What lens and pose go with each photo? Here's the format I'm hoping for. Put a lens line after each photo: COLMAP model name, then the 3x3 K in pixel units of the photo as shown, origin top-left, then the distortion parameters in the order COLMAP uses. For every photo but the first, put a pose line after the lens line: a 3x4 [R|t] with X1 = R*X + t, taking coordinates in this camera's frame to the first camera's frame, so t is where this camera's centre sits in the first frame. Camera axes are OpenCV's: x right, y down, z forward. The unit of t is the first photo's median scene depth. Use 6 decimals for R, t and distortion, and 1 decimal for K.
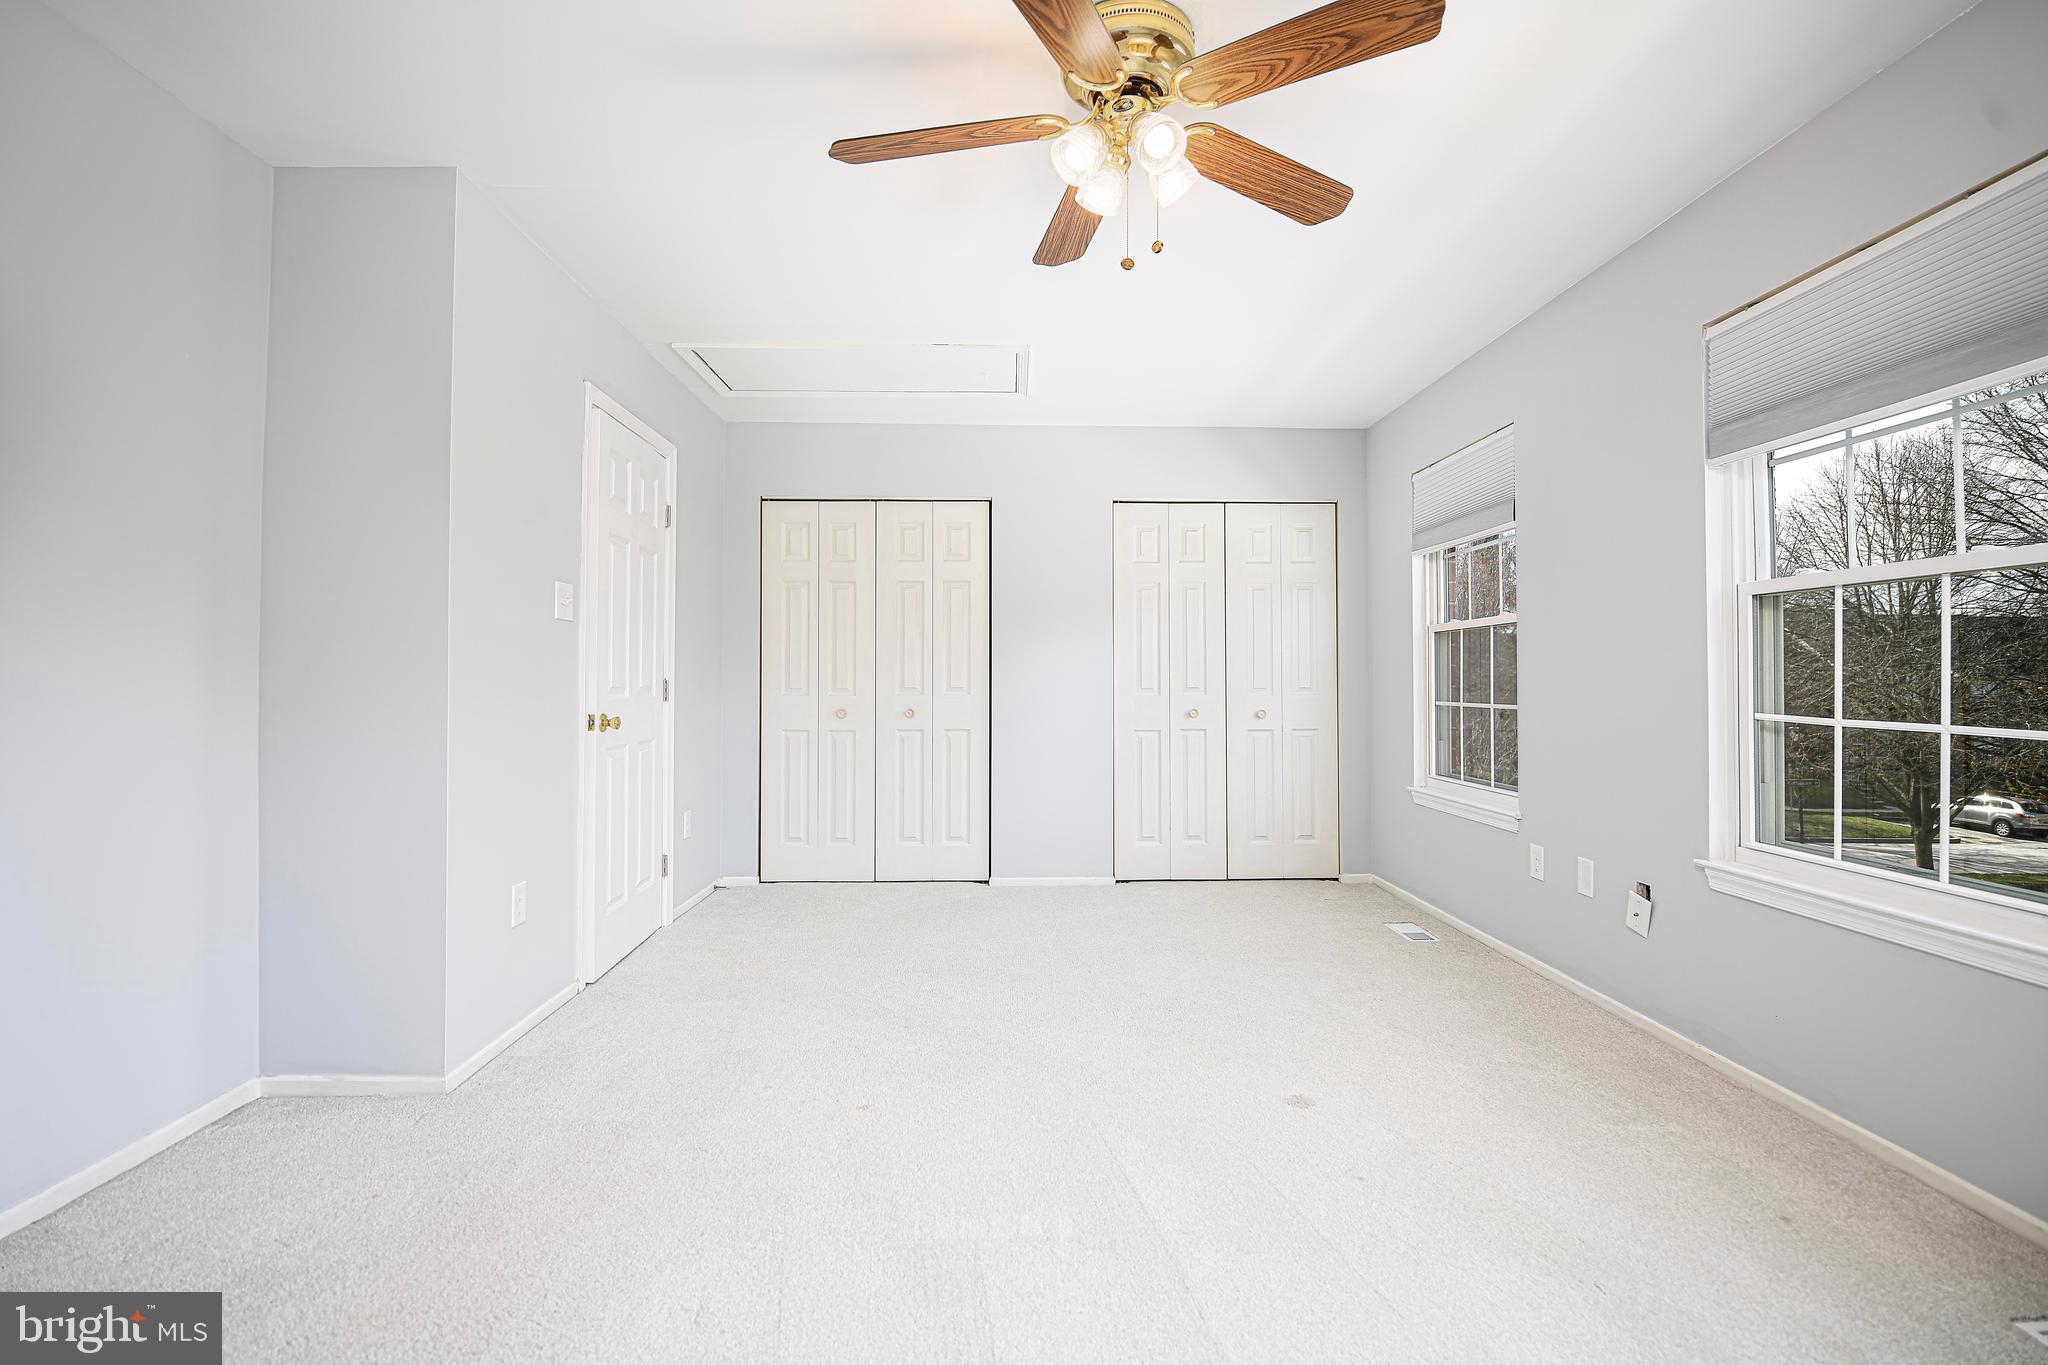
lens RADIAL K [[902.5, 0, 1022.5], [0, 902.5, 676.3], [0, 0, 1]] dist [-0.009510, -0.003374]
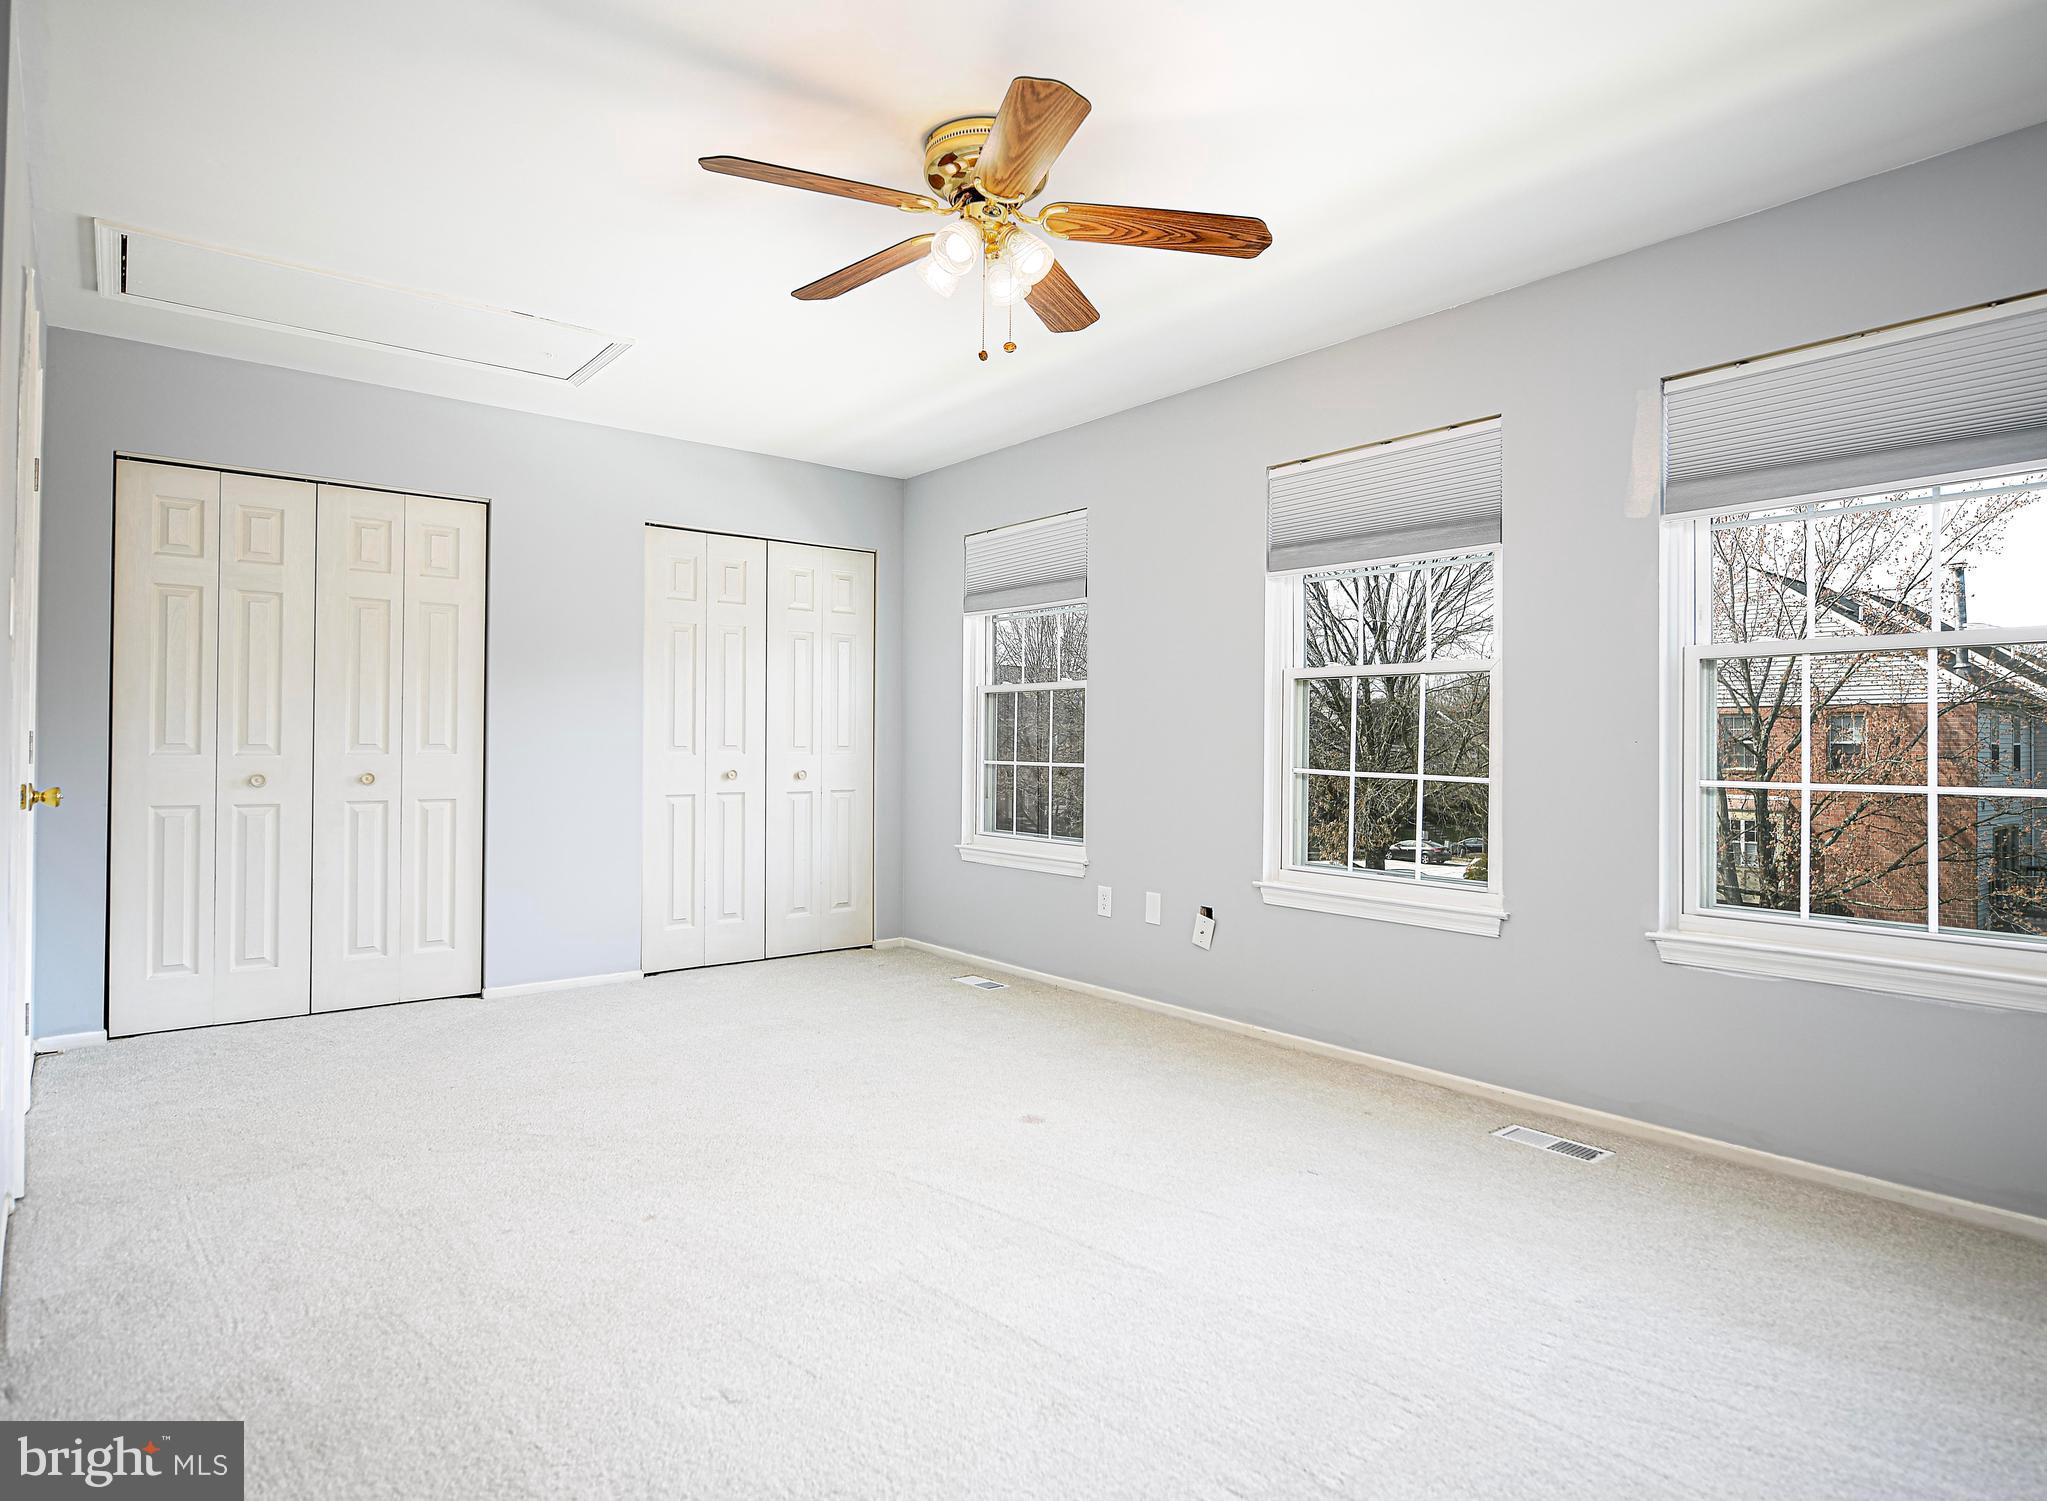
lens RADIAL K [[1102.8, 0, 1023.5], [0, 1102.8, 752.8], [0, 0, 1]] dist [-0.006098, -0.001916]
pose [[0.803844, 0.000596, 0.594839, -0.257623], [-0.012482, 0.999796, 0.015866, -0.001297], [-0.594709, -0.020179, 0.803688, -0.041055]]
